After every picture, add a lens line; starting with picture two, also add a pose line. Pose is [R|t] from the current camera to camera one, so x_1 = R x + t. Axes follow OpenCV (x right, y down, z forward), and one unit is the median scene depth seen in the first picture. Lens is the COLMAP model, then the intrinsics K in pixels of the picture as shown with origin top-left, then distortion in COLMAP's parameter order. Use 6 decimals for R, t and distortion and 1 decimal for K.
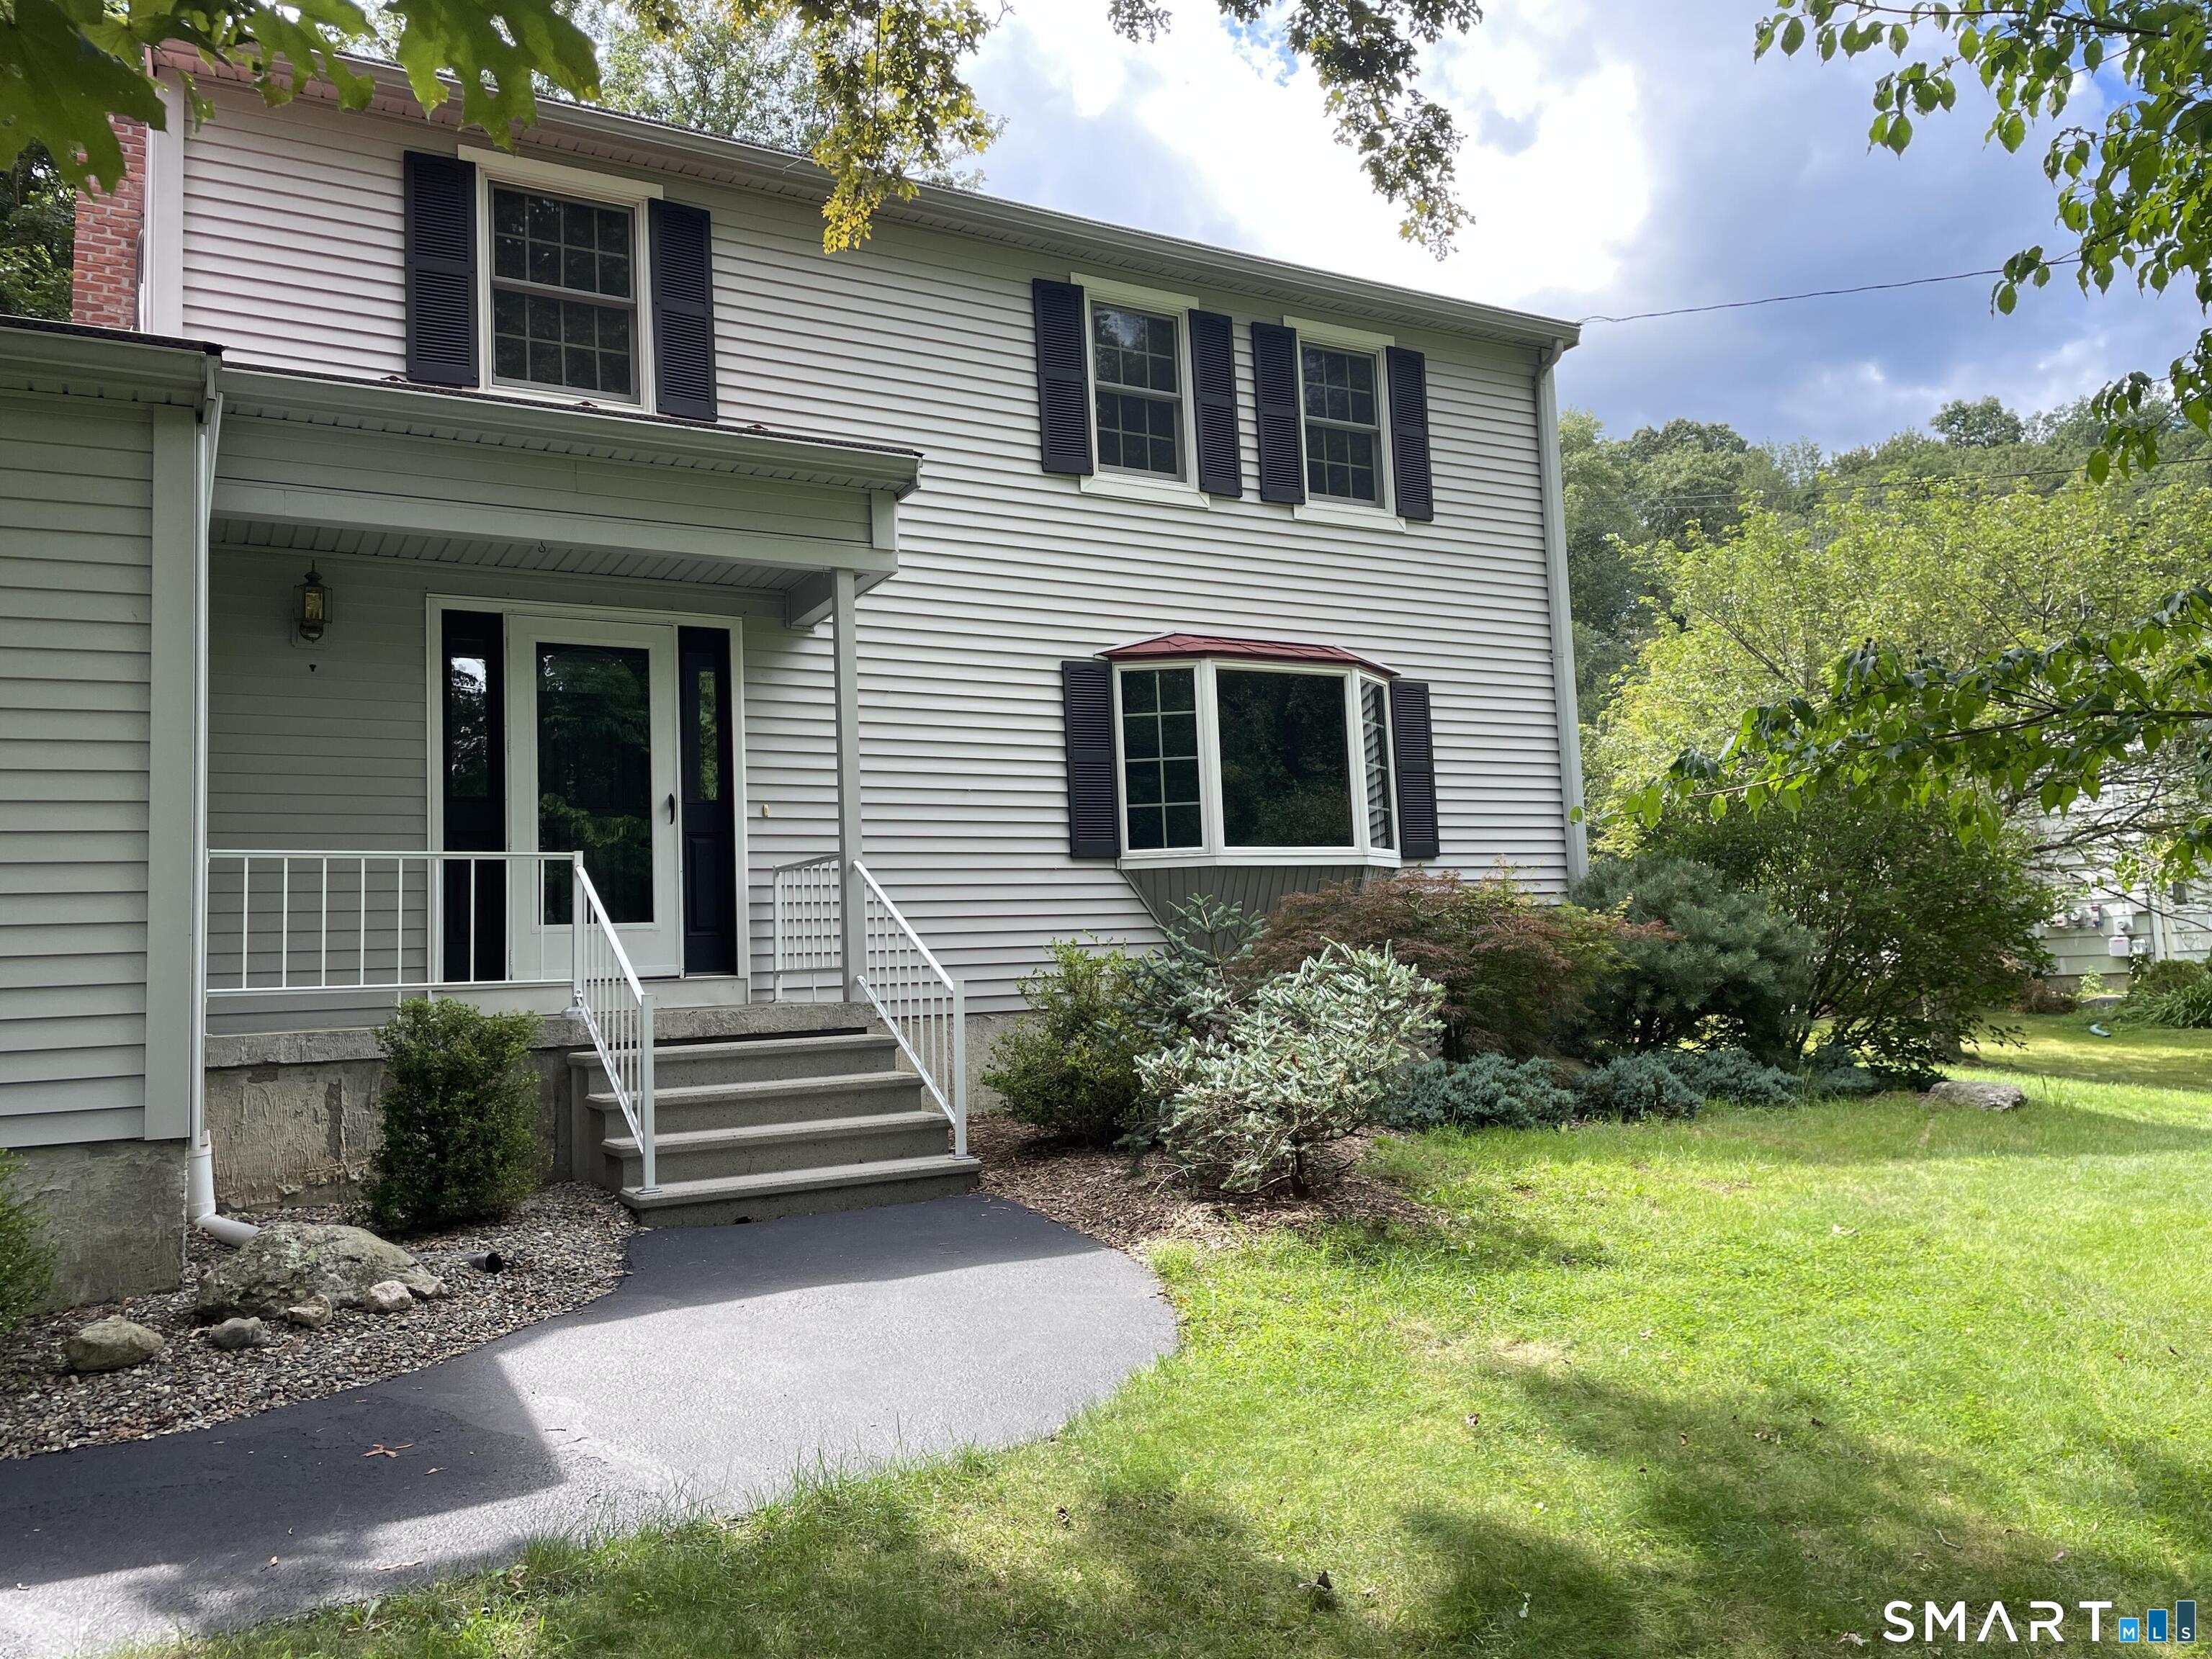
lens RADIAL K [[1594.9, 0, 1106.0], [0, 1594.9, 829.5], [0, 0, 1]] dist [0.002547, -0.001793]
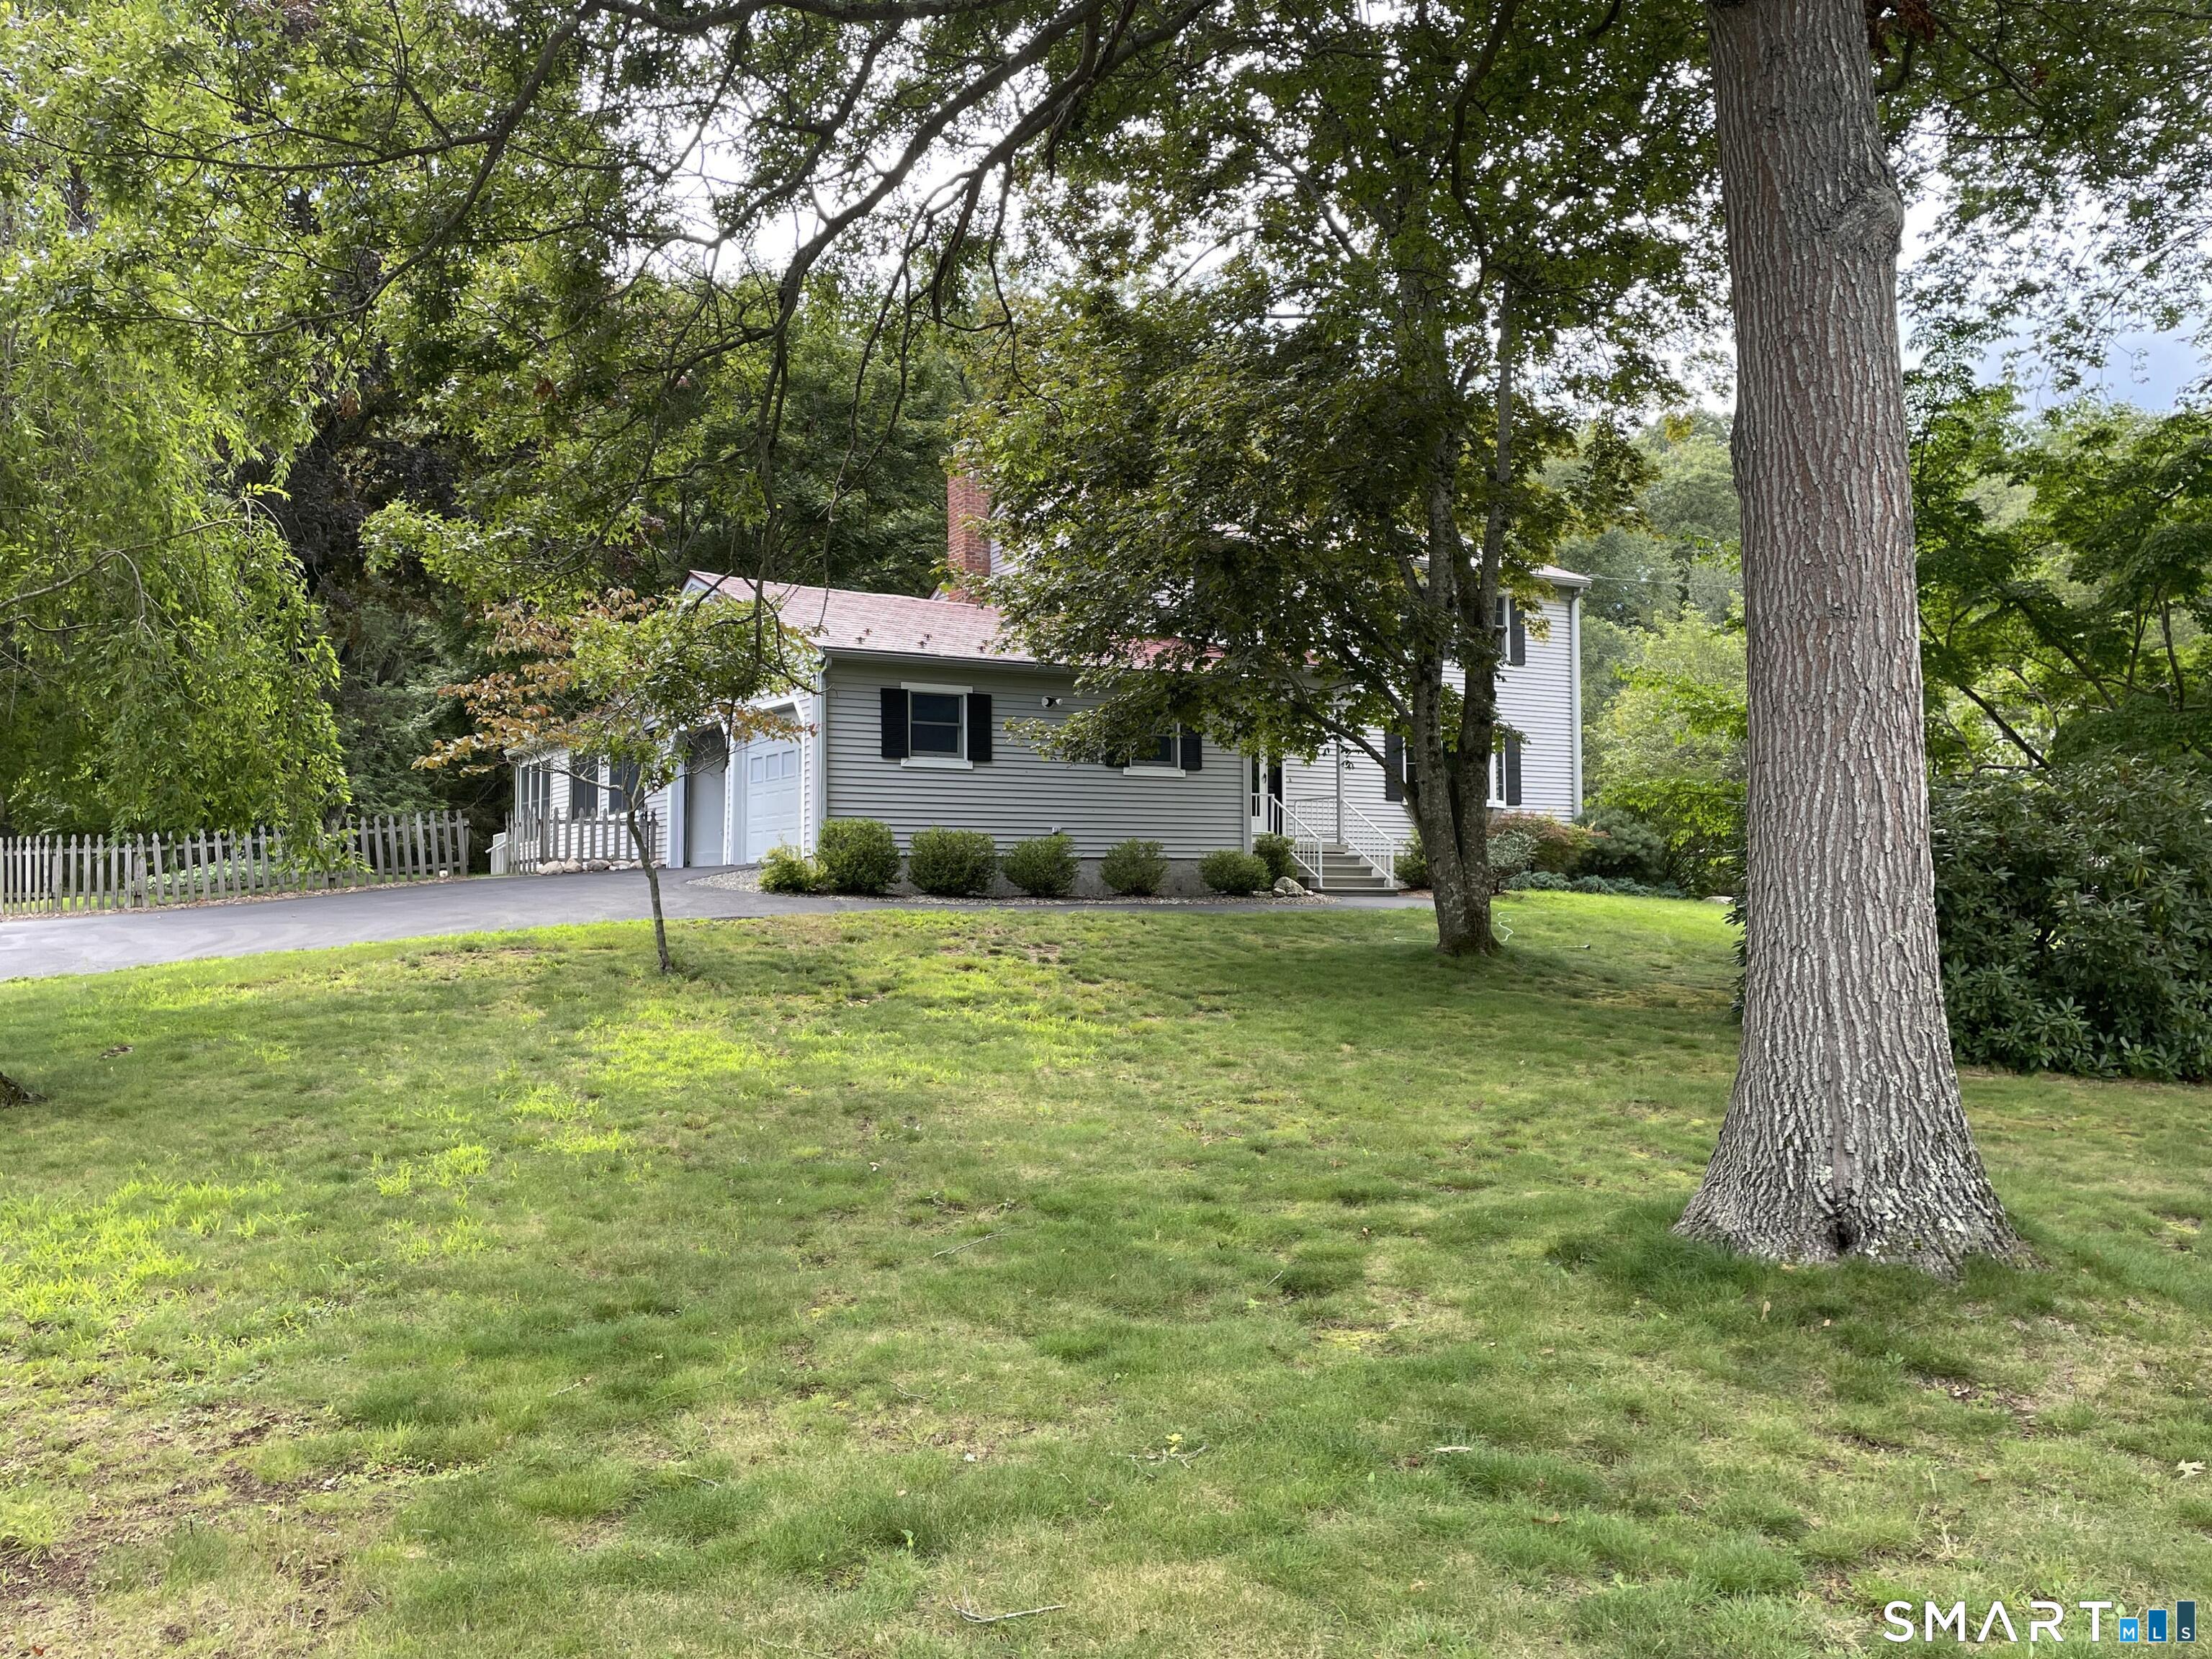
lens RADIAL K [[1732.5, 0, 1106.0], [0, 1732.5, 829.5], [0, 0, 1]] dist [0.000062, -0.002187]
pose [[0.998921, 0.046172, 0.004981, -0.536477], [-0.046338, 0.998089, 0.040892, -0.030186], [-0.003083, -0.041078, 0.999151, -2.004084]]
